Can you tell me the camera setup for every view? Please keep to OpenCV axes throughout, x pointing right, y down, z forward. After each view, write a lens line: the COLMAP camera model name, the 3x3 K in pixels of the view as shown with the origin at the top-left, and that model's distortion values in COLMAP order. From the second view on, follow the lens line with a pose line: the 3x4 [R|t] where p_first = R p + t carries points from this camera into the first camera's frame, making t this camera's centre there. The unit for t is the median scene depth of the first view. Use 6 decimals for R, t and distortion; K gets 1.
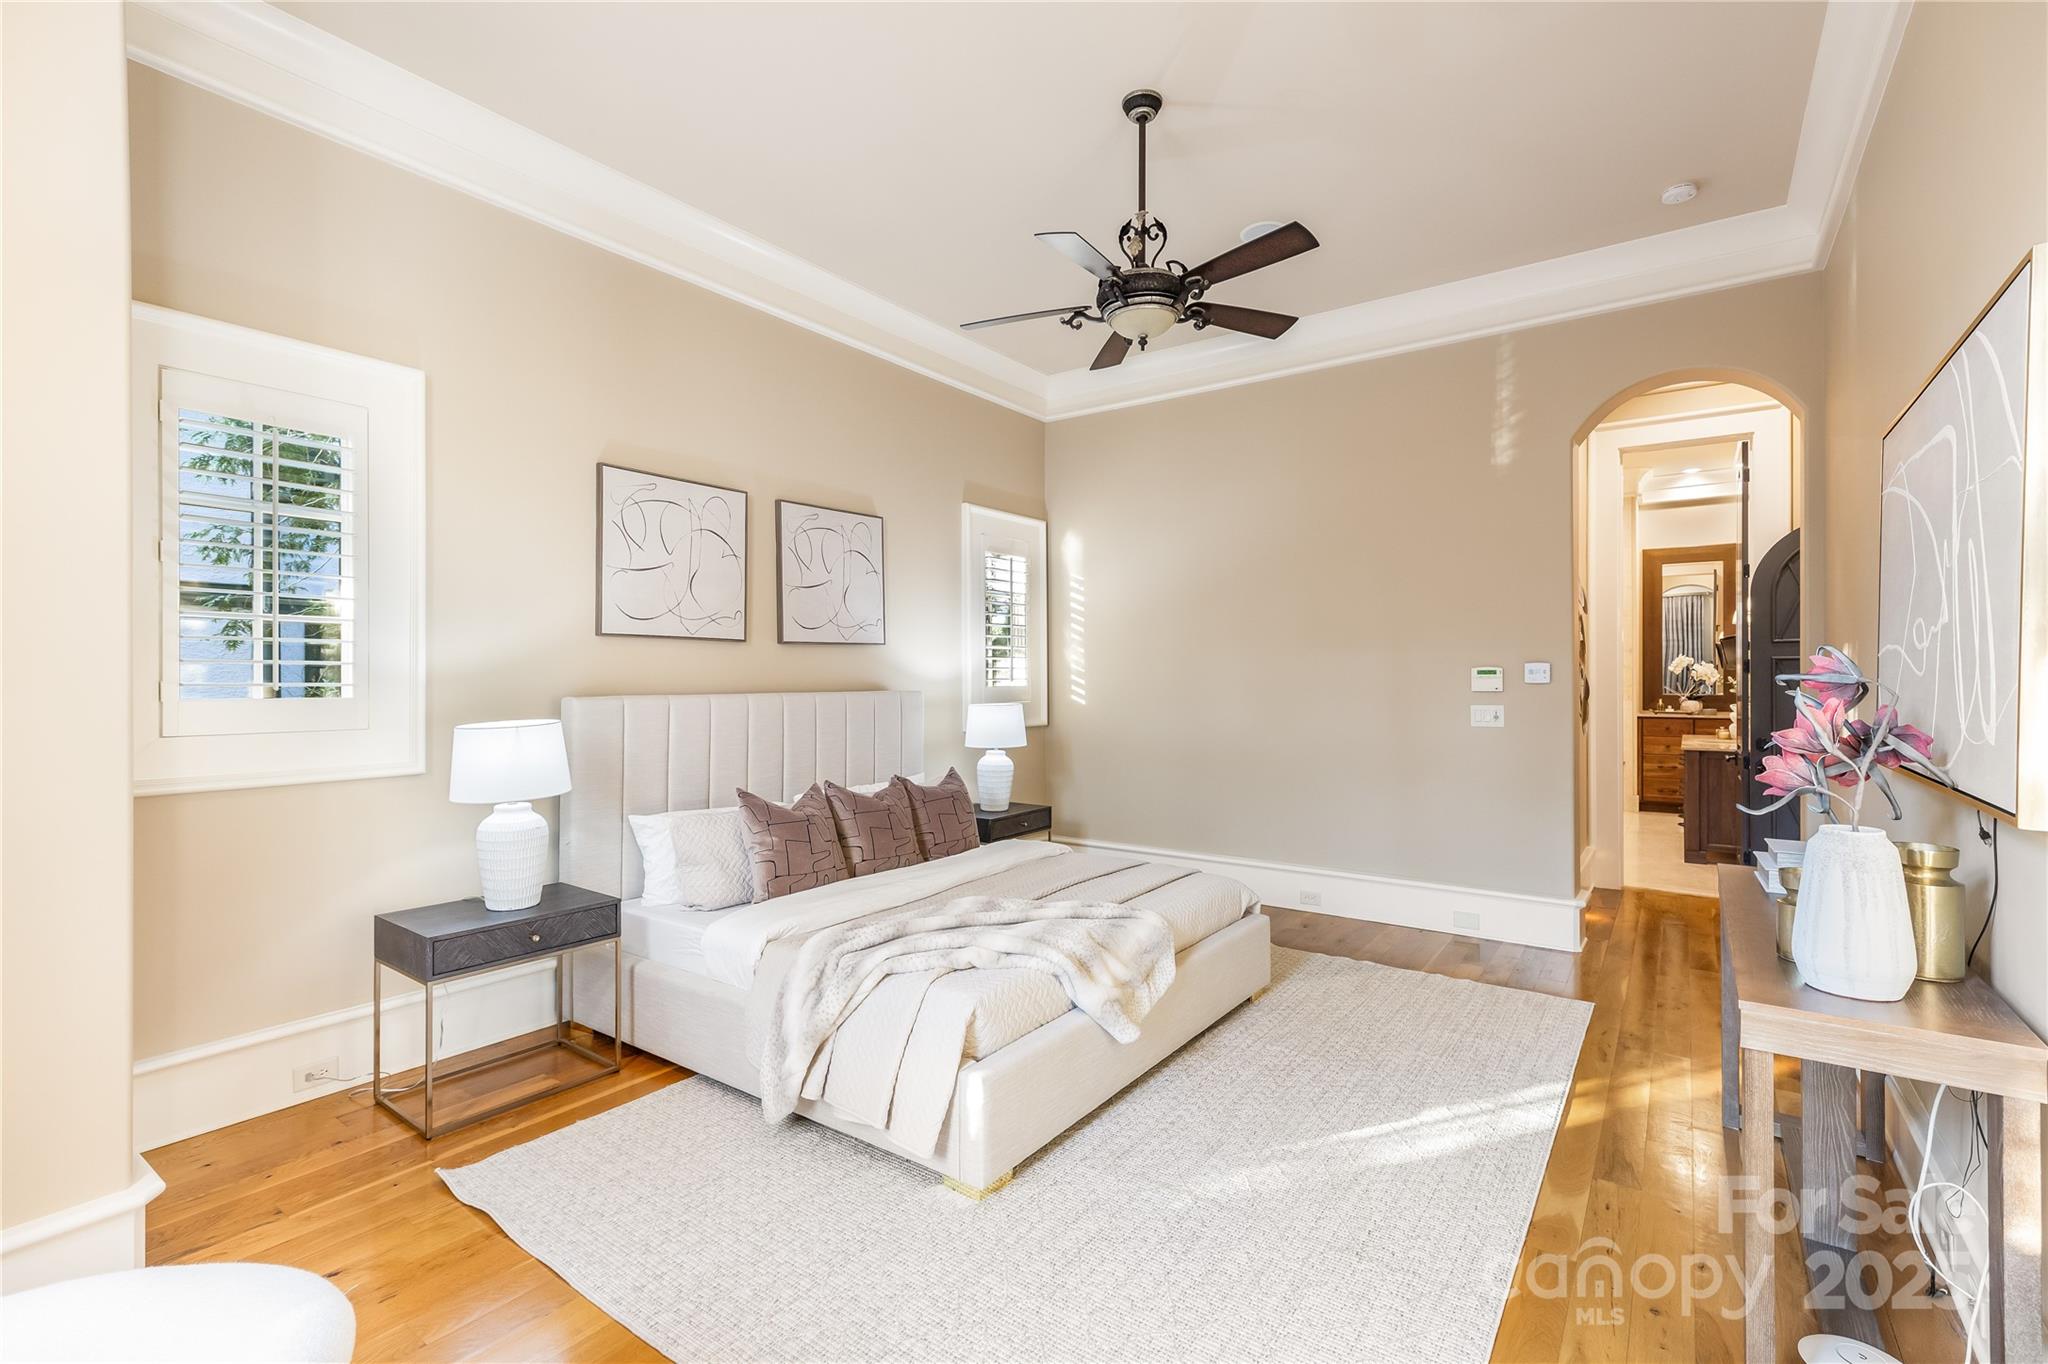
lens RADIAL K [[925.9, 0, 1026.4], [0, 925.9, 681.2], [0, 0, 1]] dist [-0.027270, -0.000259]
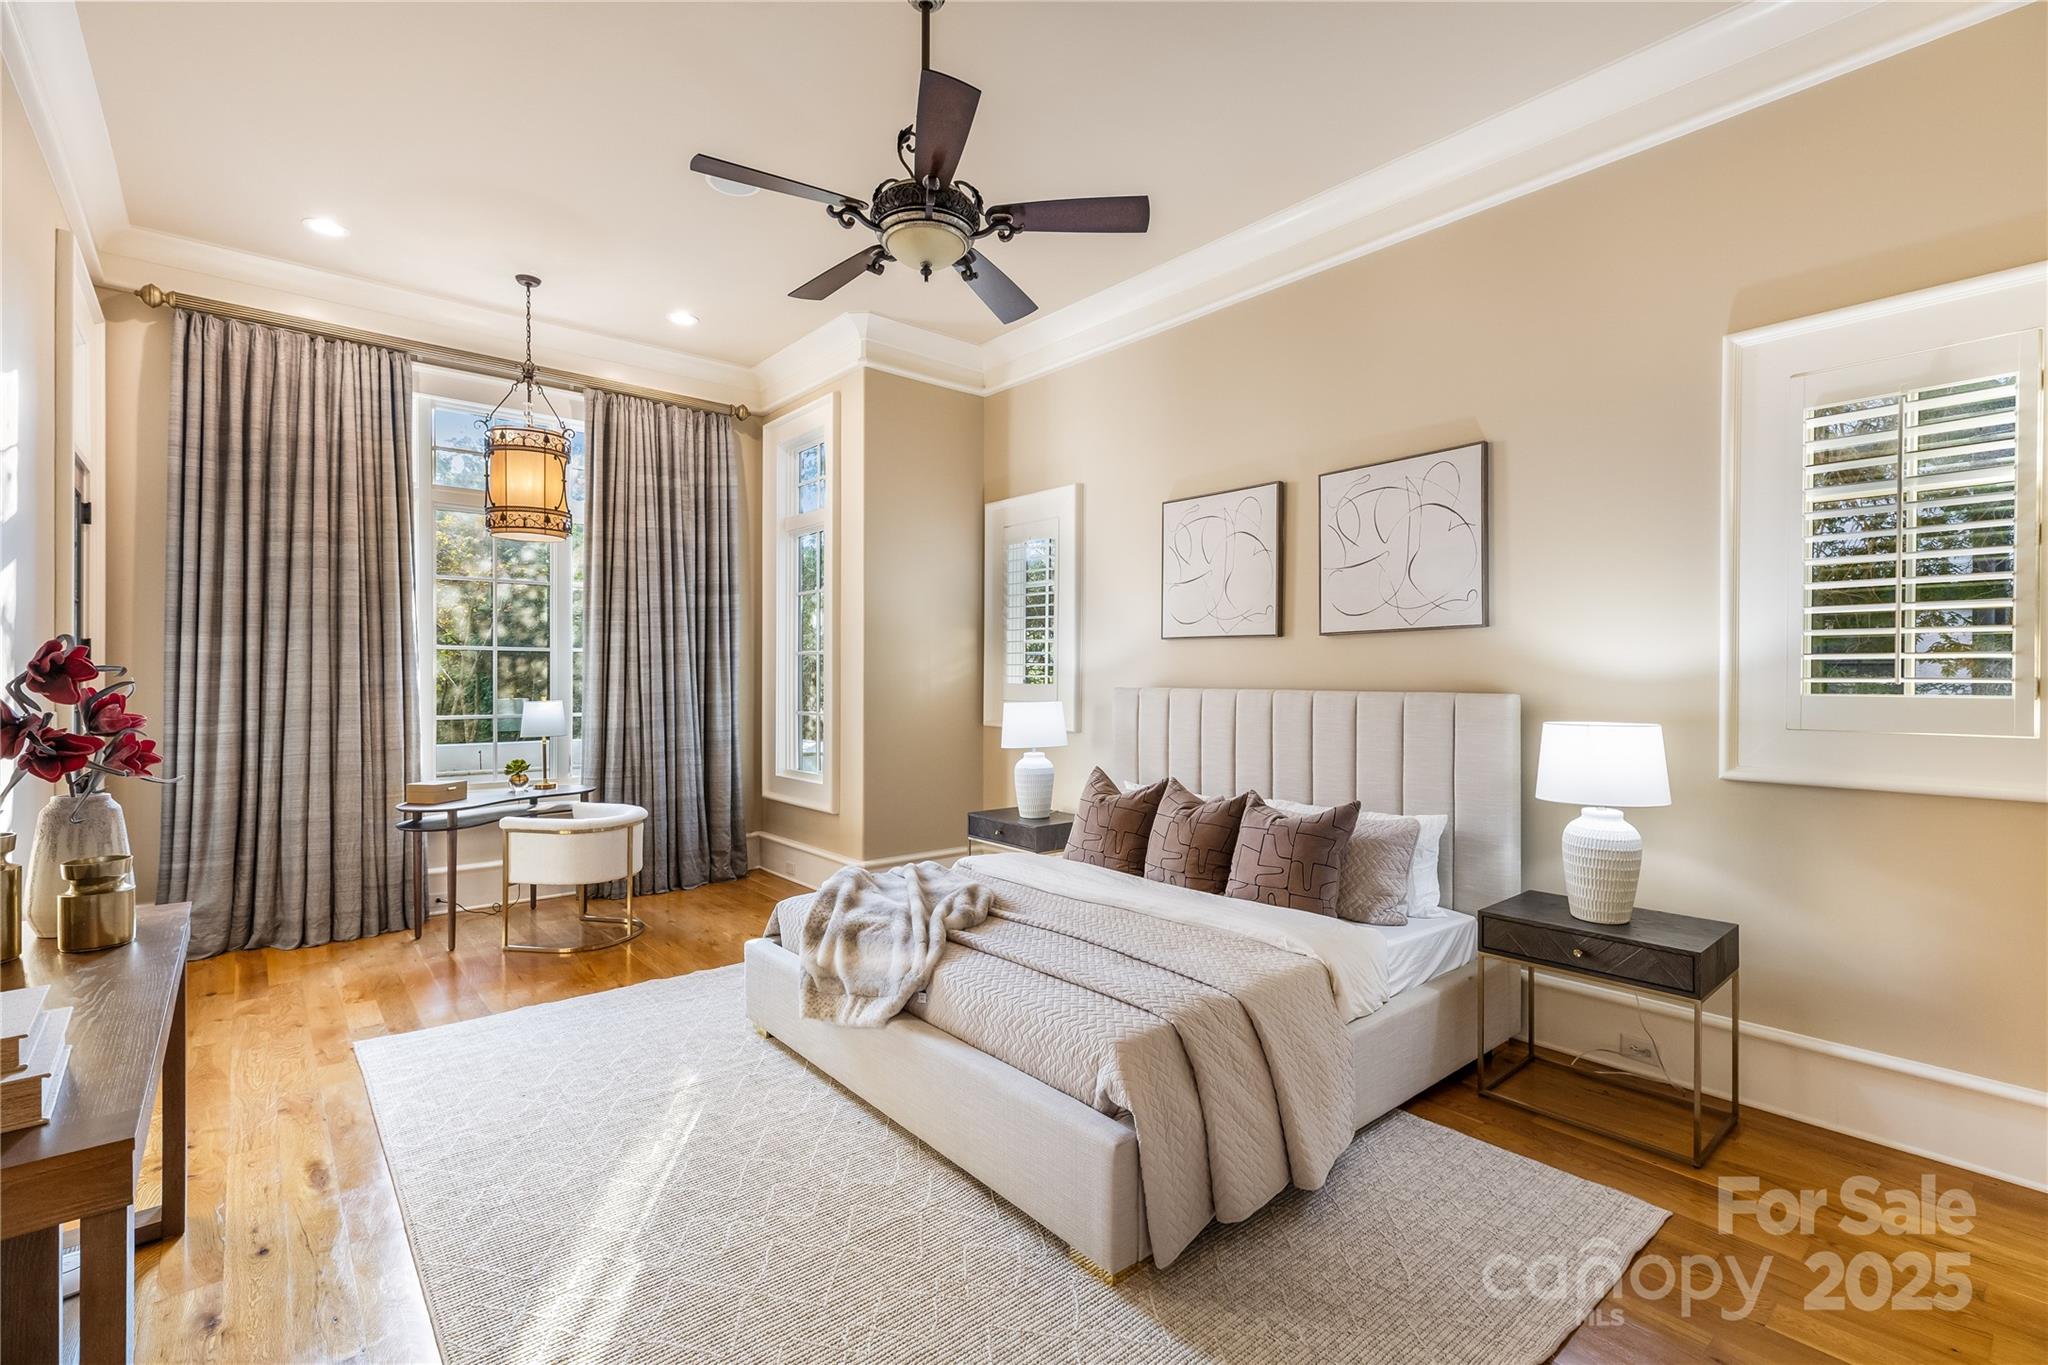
lens RADIAL K [[925.9, 0, 1029.5], [0, 925.9, 674.6], [0, 0, 1]] dist [-0.027270, -0.000259]
pose [[-0.245050, 0.006480, -0.969489, 0.678559], [0.004051, 0.999976, 0.005660, -0.008705], [0.969502, -0.002540, -0.245070, 0.952174]]
